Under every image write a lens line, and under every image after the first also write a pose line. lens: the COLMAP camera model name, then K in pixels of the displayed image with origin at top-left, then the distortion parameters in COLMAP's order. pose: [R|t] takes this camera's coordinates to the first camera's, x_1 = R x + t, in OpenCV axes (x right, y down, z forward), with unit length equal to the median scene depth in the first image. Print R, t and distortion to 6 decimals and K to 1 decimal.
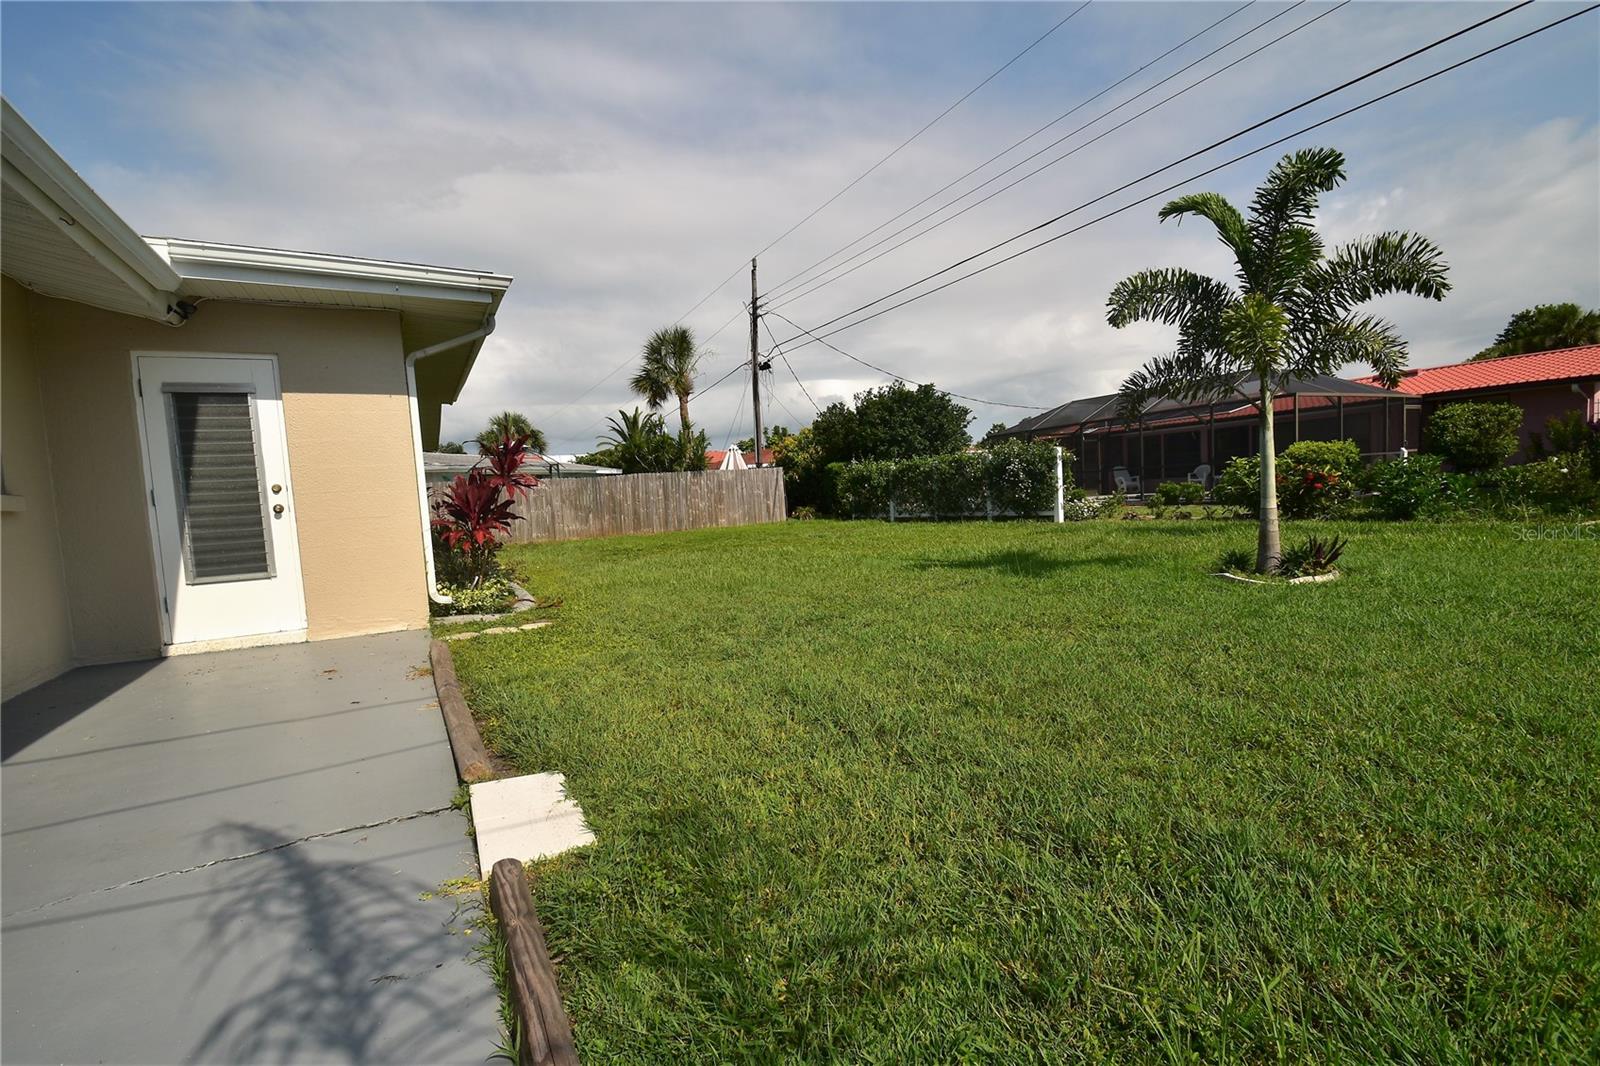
lens RADIAL K [[692.1, 0, 796.8], [0, 692.1, 549.5], [0, 0, 1]] dist [0.001424, -0.000105]
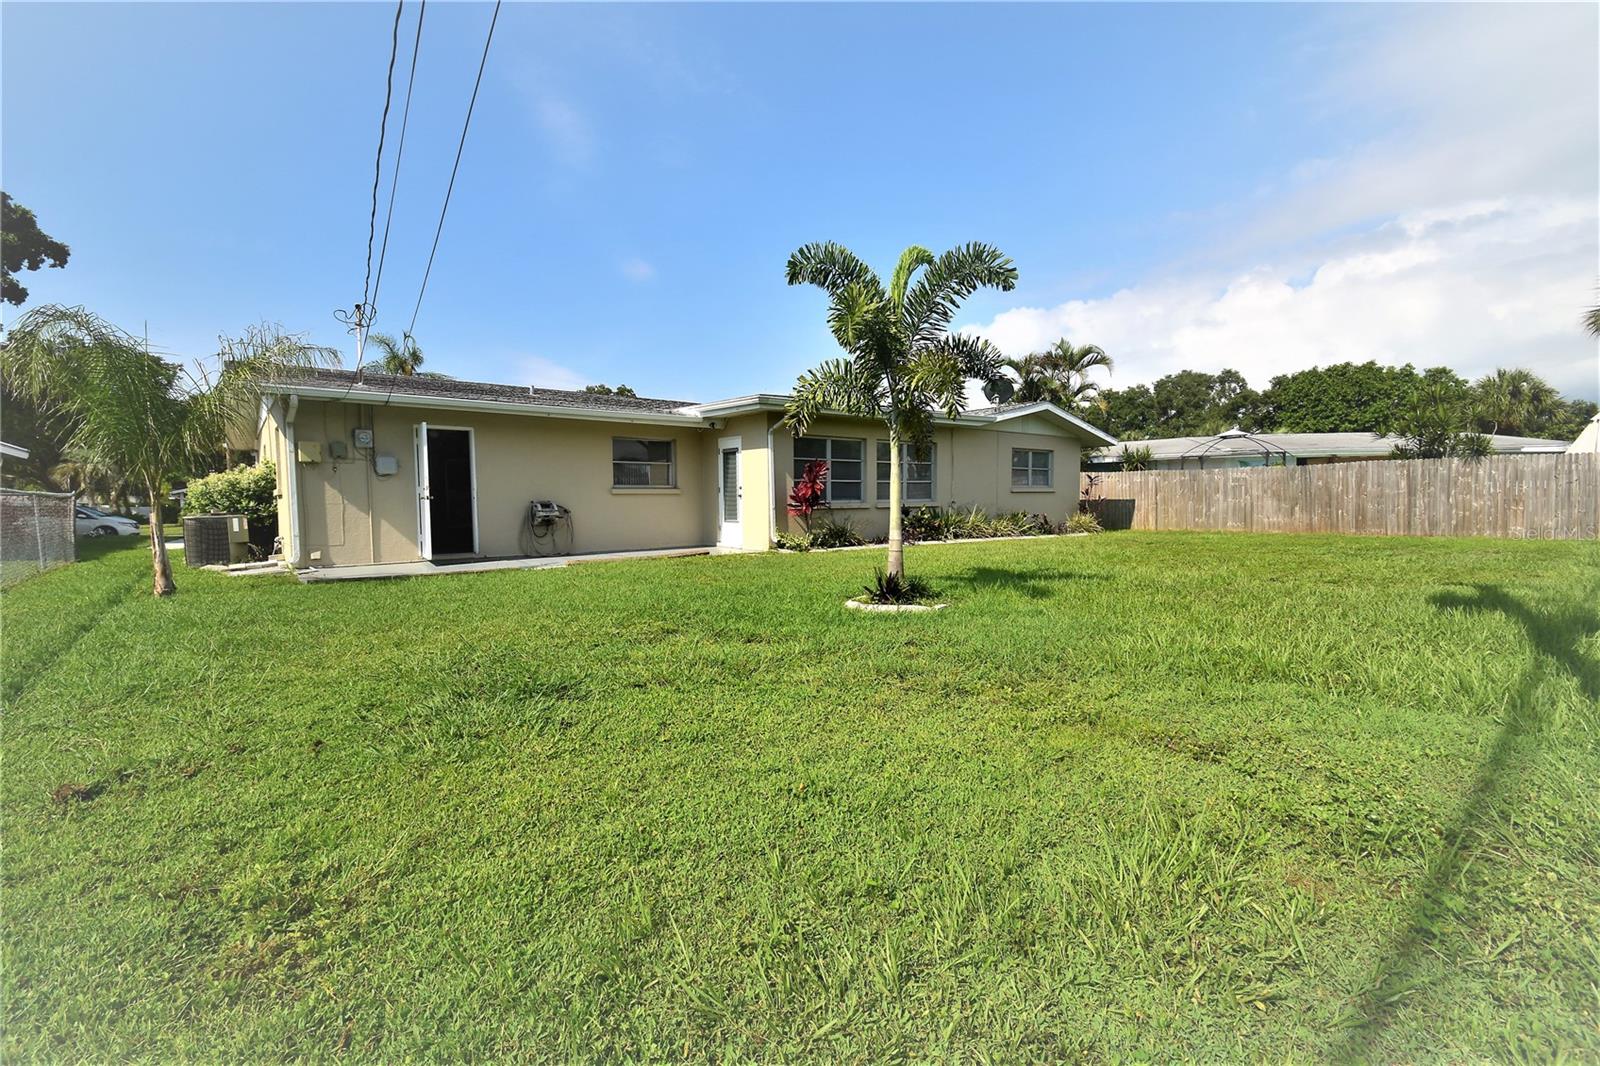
lens RADIAL K [[692.1, 0, 796.8], [0, 692.1, 549.5], [0, 0, 1]] dist [0.001424, -0.000105]
pose [[0.191031, 0.124288, -0.973683, 0.482670], [-0.083189, 0.990433, 0.110105, -0.042183], [0.978052, 0.059966, 0.199543, 0.188408]]
